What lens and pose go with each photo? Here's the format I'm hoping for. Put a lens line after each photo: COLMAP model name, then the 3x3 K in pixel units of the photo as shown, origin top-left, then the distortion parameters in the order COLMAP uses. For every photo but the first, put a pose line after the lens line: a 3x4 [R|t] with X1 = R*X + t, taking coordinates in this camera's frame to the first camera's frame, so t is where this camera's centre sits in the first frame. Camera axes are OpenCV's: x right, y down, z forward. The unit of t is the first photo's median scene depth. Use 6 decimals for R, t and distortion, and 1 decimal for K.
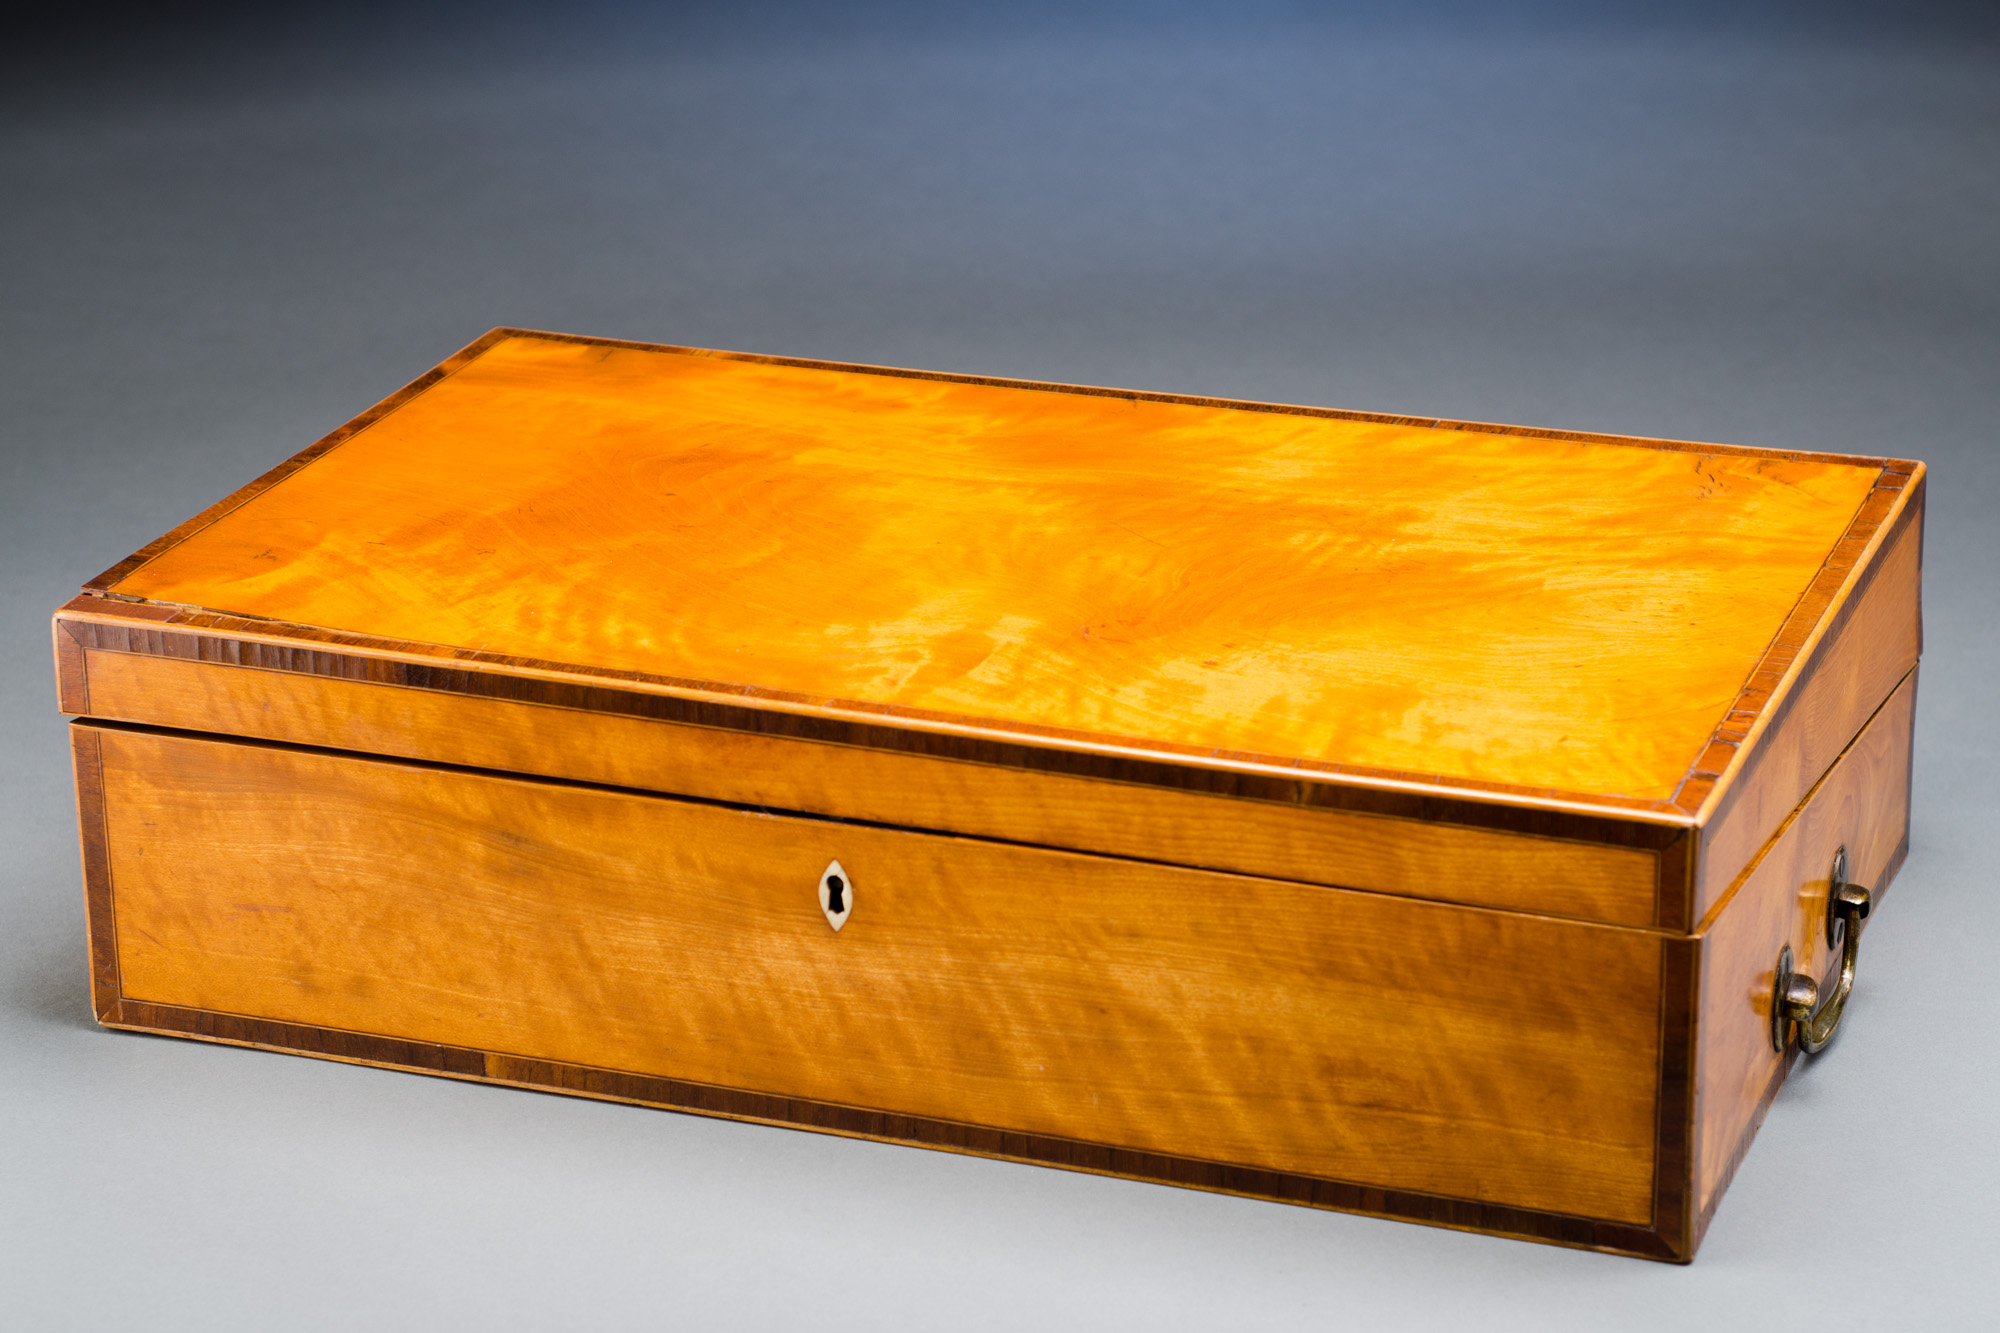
lens RADIAL K [[4797.5, 0, 1000.0], [0, 4797.5, 666.5], [0, 0, 1]] dist [-0.047758, -0.125973]
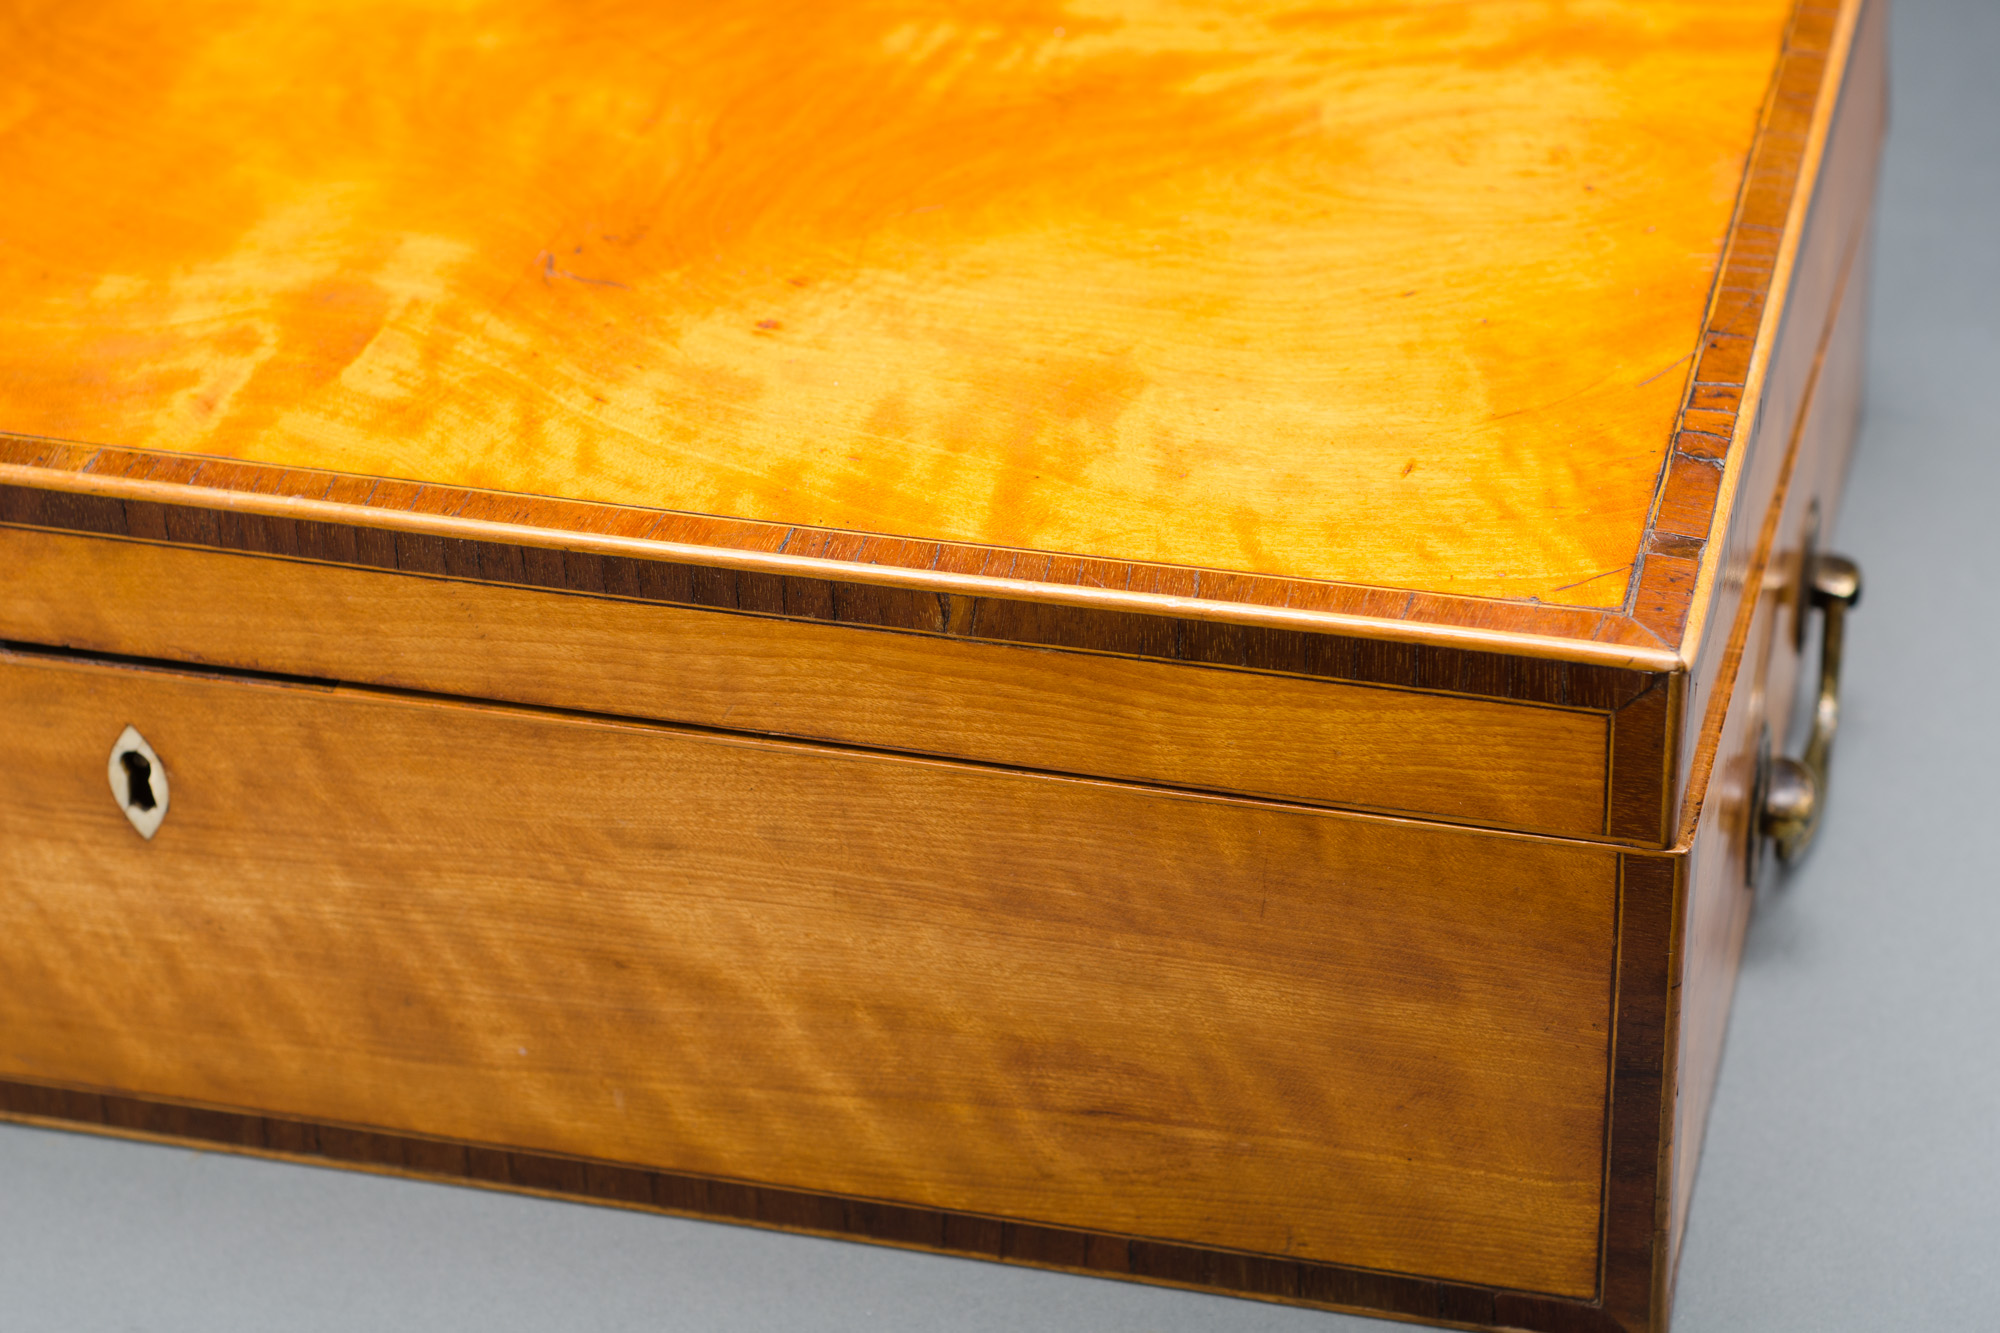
lens RADIAL K [[4797.5, 0, 1000.0], [0, 4797.5, 666.5], [0, 0, 1]] dist [-0.047758, -0.125973]
pose [[0.994229, -0.071474, 0.080006, 0.023299], [0.055399, 0.980672, 0.187655, -0.067893], [-0.091872, -0.182139, 0.978971, 0.442243]]
